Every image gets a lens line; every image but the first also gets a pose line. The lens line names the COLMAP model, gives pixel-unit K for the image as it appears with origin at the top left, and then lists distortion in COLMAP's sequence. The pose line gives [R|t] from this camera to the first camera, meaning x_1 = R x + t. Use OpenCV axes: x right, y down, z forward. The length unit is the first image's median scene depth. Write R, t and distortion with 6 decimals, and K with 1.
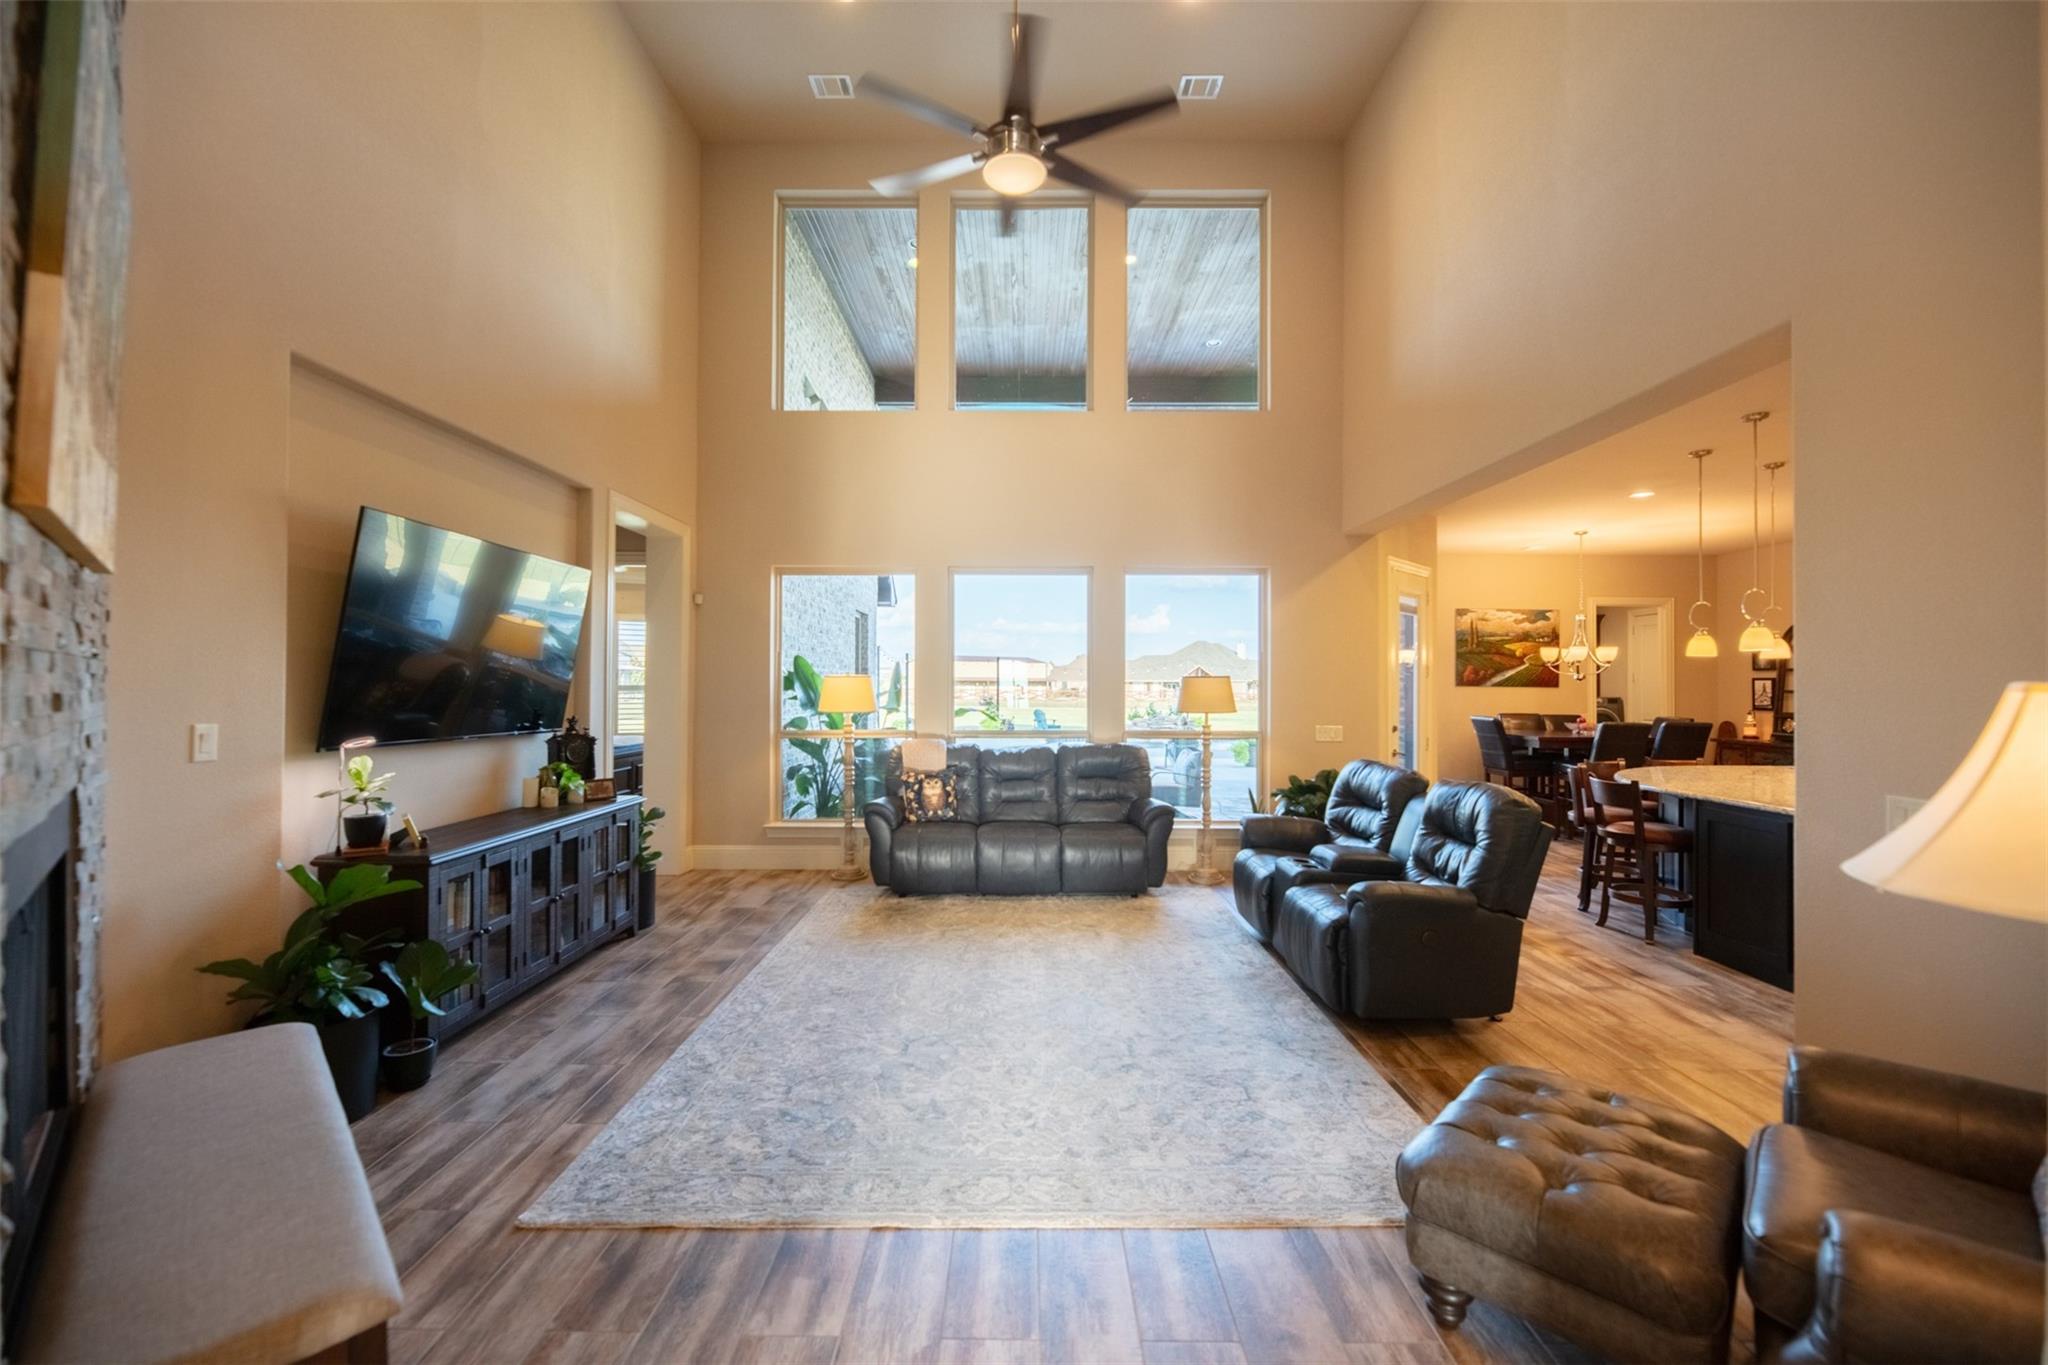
lens RADIAL K [[829.8, 0, 1024.0], [0, 829.8, 678.7], [0, 0, 1]] dist [0.002459, 0.000298]
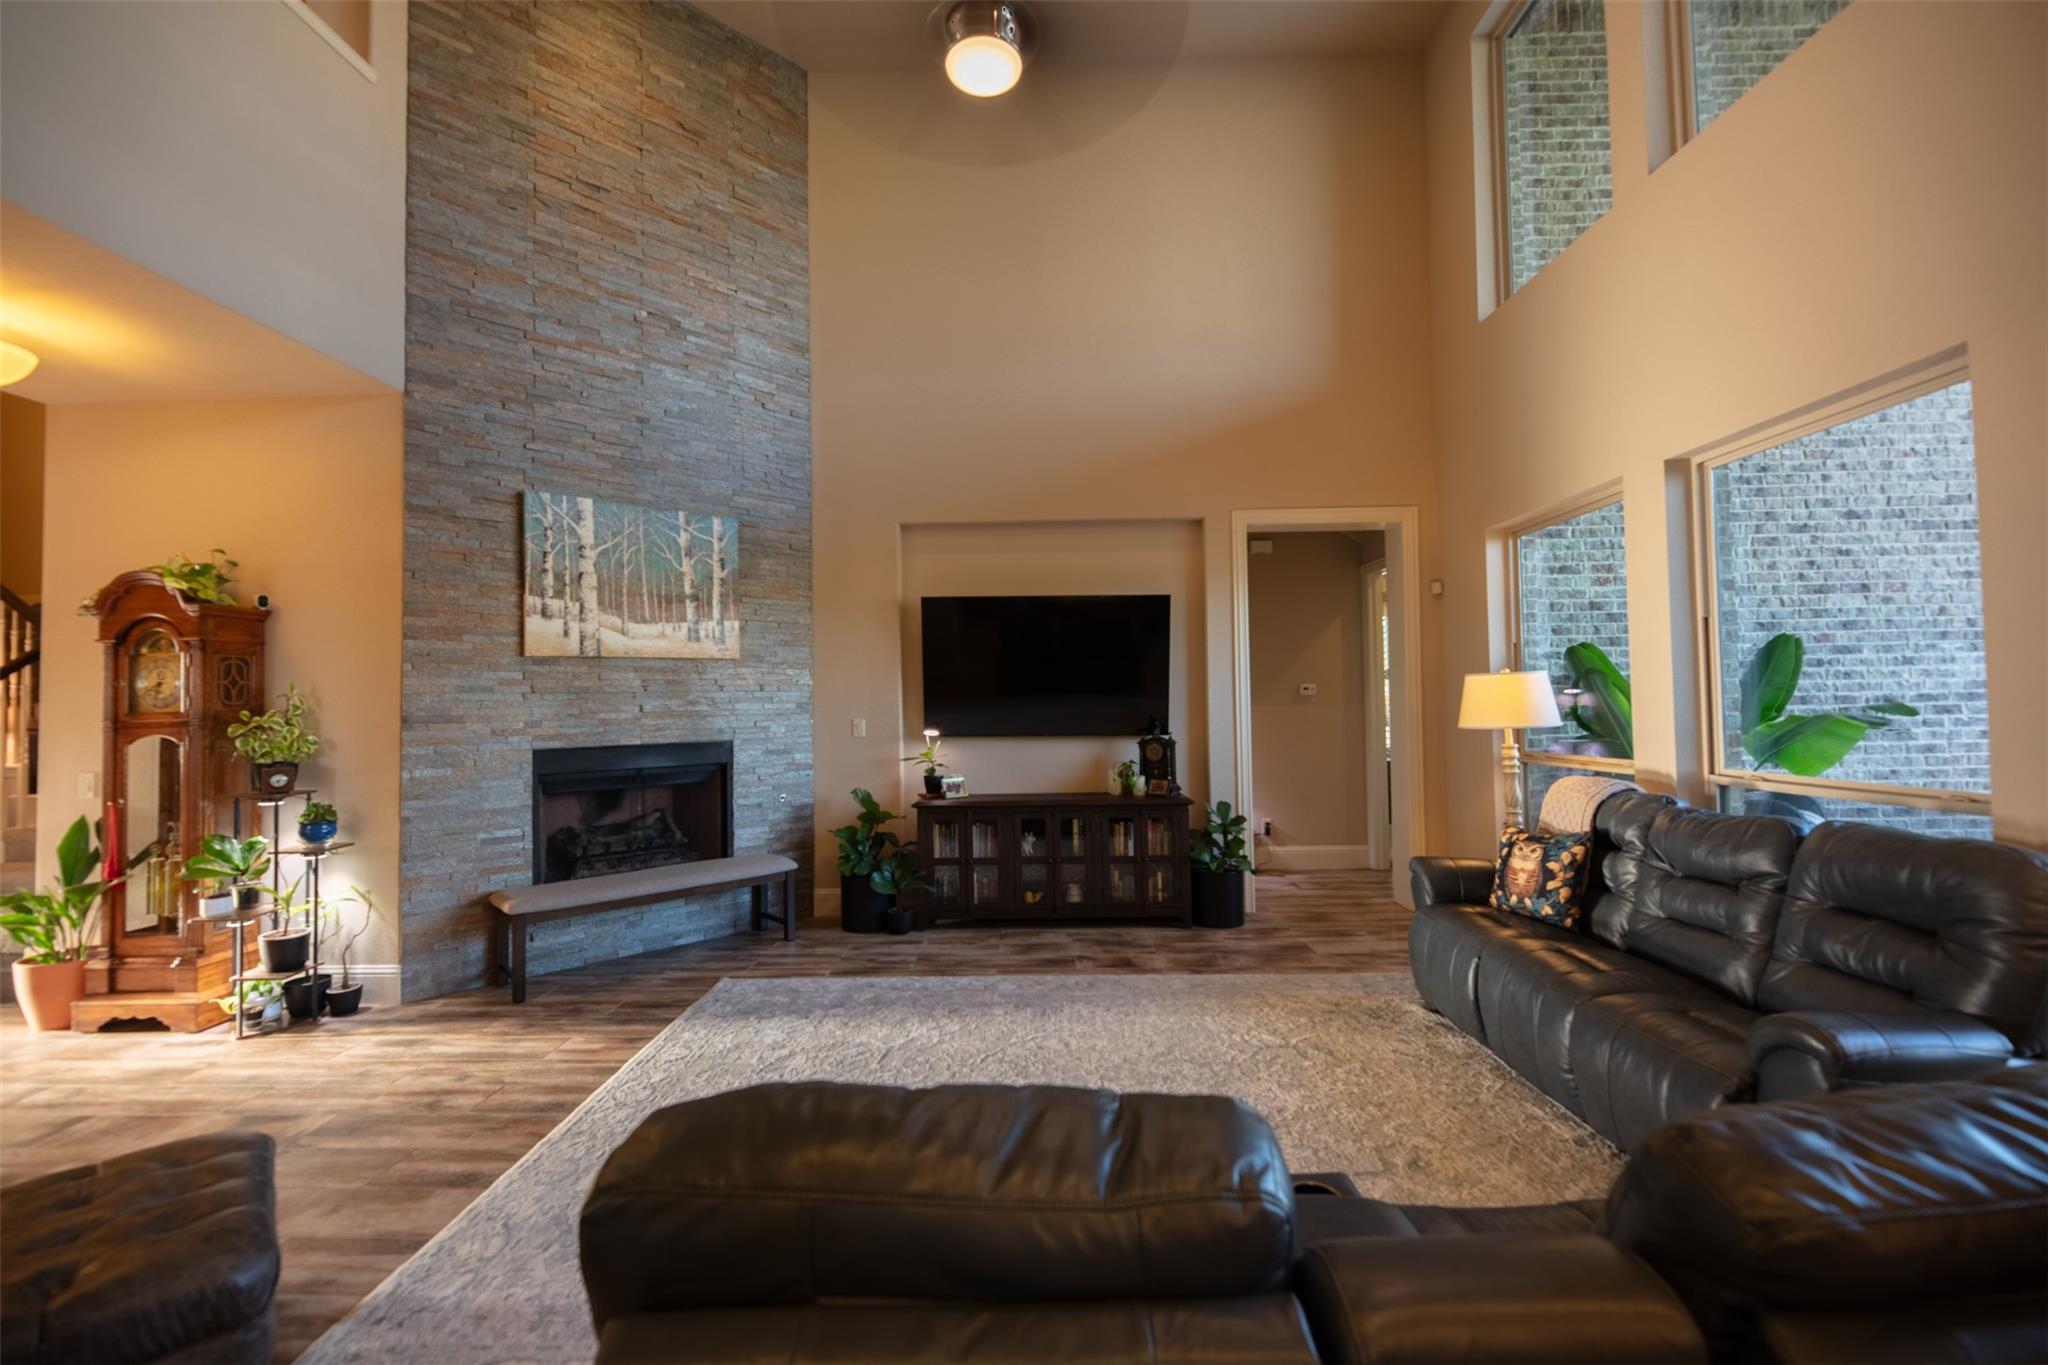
lens RADIAL K [[825.0, 0, 1025.0], [0, 825.0, 678.2], [0, 0, 1]] dist [0.001220, -0.004448]
pose [[-0.021202, -0.032769, -0.999238, 0.927672], [0.024602, 0.999143, -0.033288, 0.025903], [0.999472, -0.025289, -0.020378, 1.241279]]
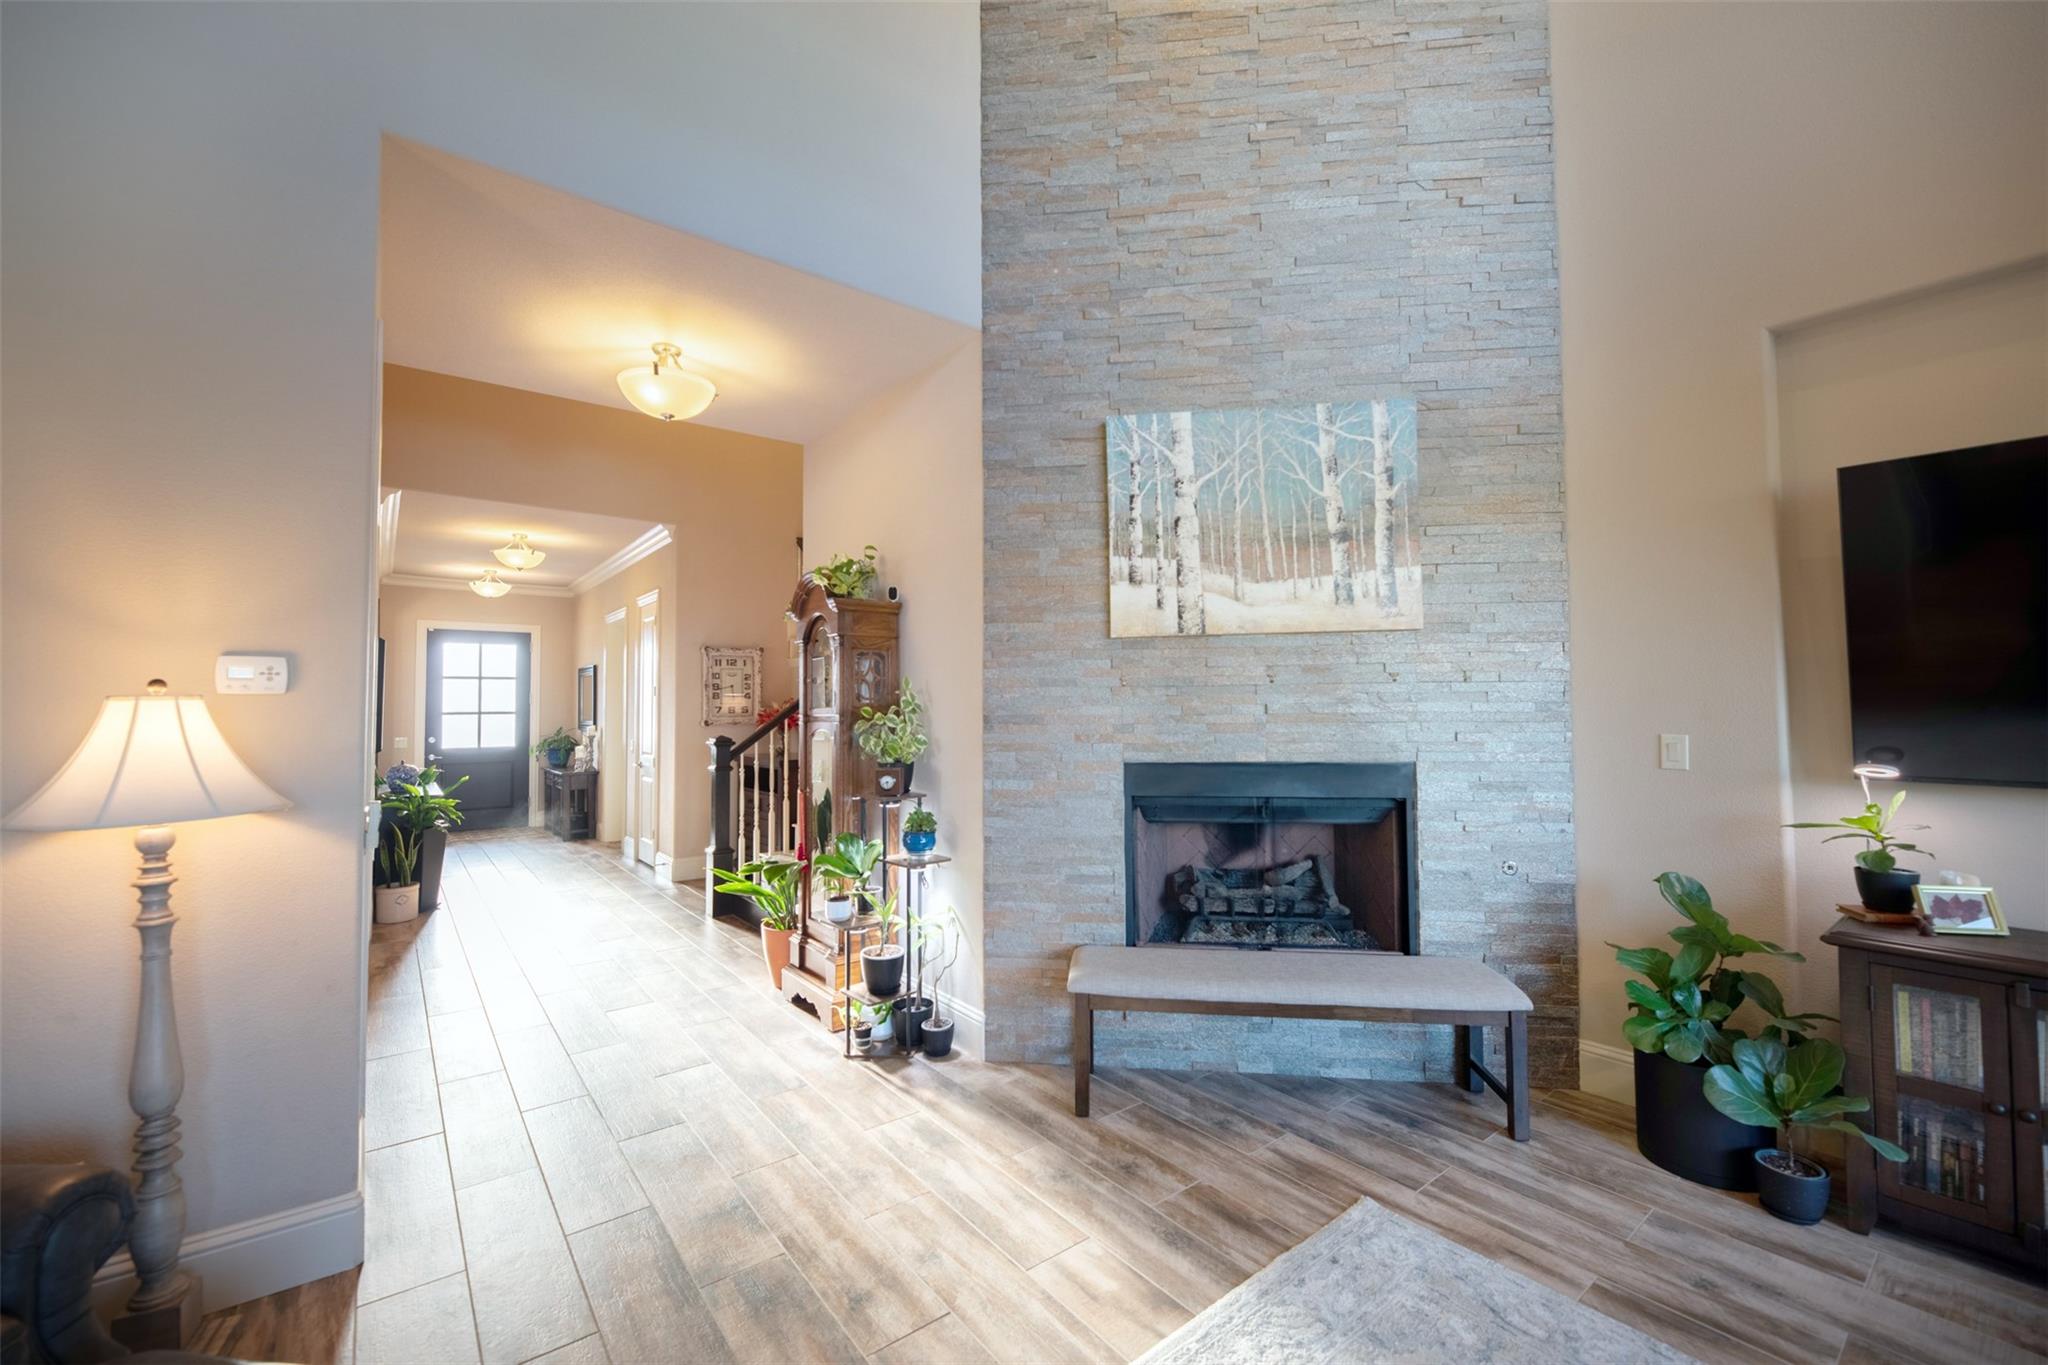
lens RADIAL K [[828.4, 0, 1018.0], [0, 828.4, 678.6], [0, 0, 1]] dist [0.001650, -0.003840]
pose [[-0.790046, -0.020652, -0.612700, 0.291834], [0.008193, 0.998987, -0.044237, 0.018945], [0.612993, -0.039969, -0.789077, 1.125603]]
